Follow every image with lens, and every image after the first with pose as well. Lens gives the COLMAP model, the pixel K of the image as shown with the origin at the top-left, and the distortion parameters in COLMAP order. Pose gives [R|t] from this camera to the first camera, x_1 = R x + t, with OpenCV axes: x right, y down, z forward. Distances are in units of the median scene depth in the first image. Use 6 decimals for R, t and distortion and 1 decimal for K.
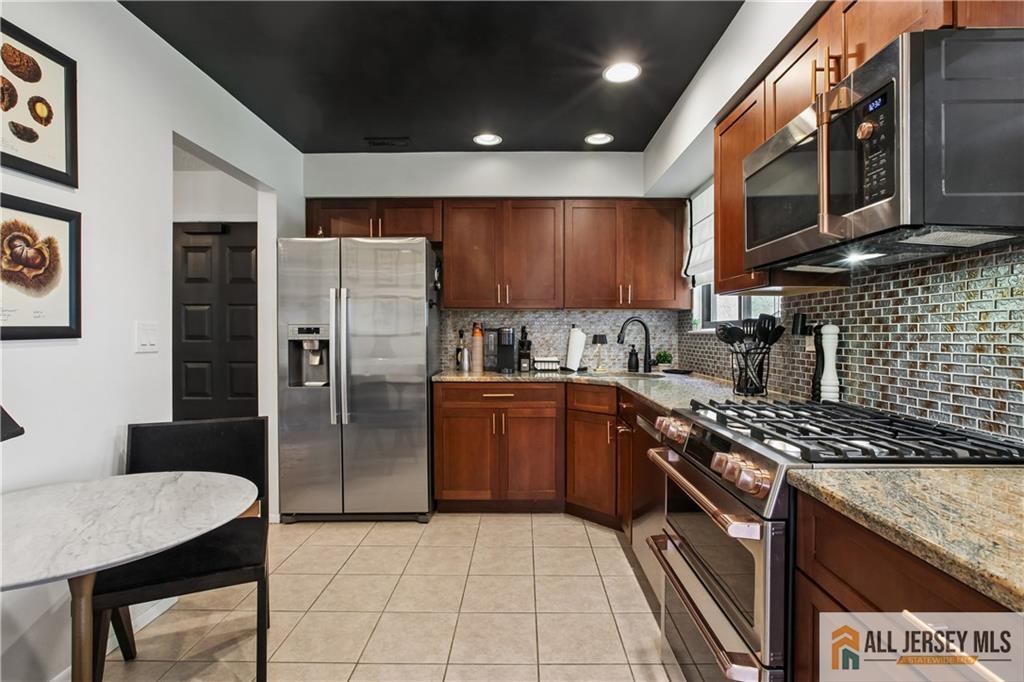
lens RADIAL K [[490.1, 0, 519.9], [0, 490.1, 339.8], [0, 0, 1]] dist [-0.028207, 0.018488]
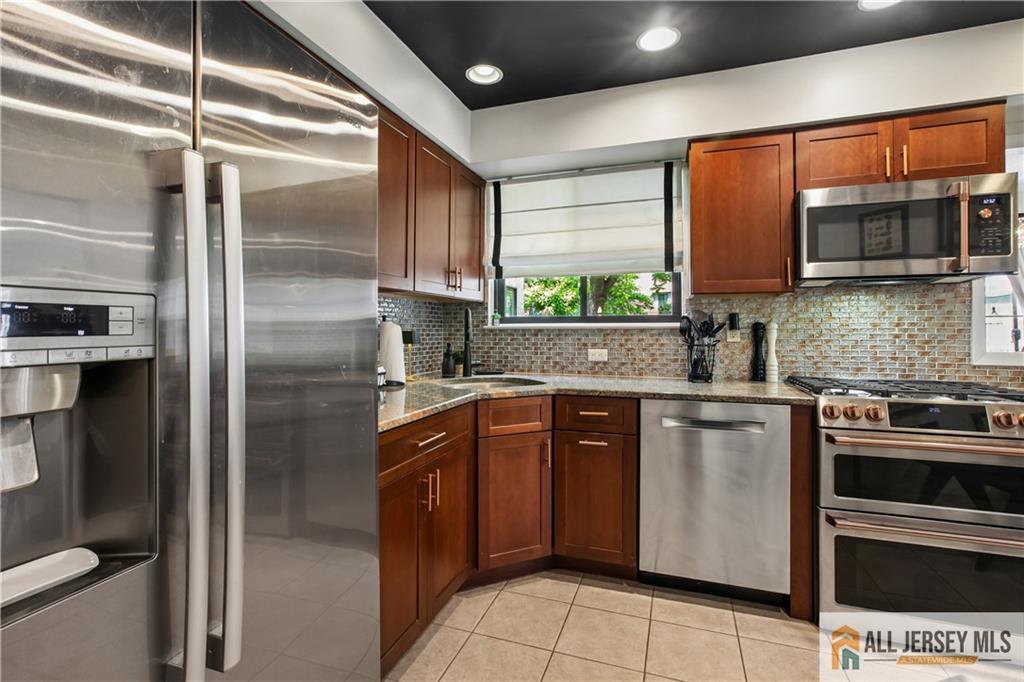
lens RADIAL K [[490.1, 0, 508.9], [0, 490.1, 321.6], [0, 0, 1]] dist [-0.028207, 0.018488]
pose [[0.334173, 0.012300, 0.942431, -1.188165], [0.014557, 0.999728, -0.018210, -0.023039], [-0.942399, 0.019804, 0.333903, 1.587819]]
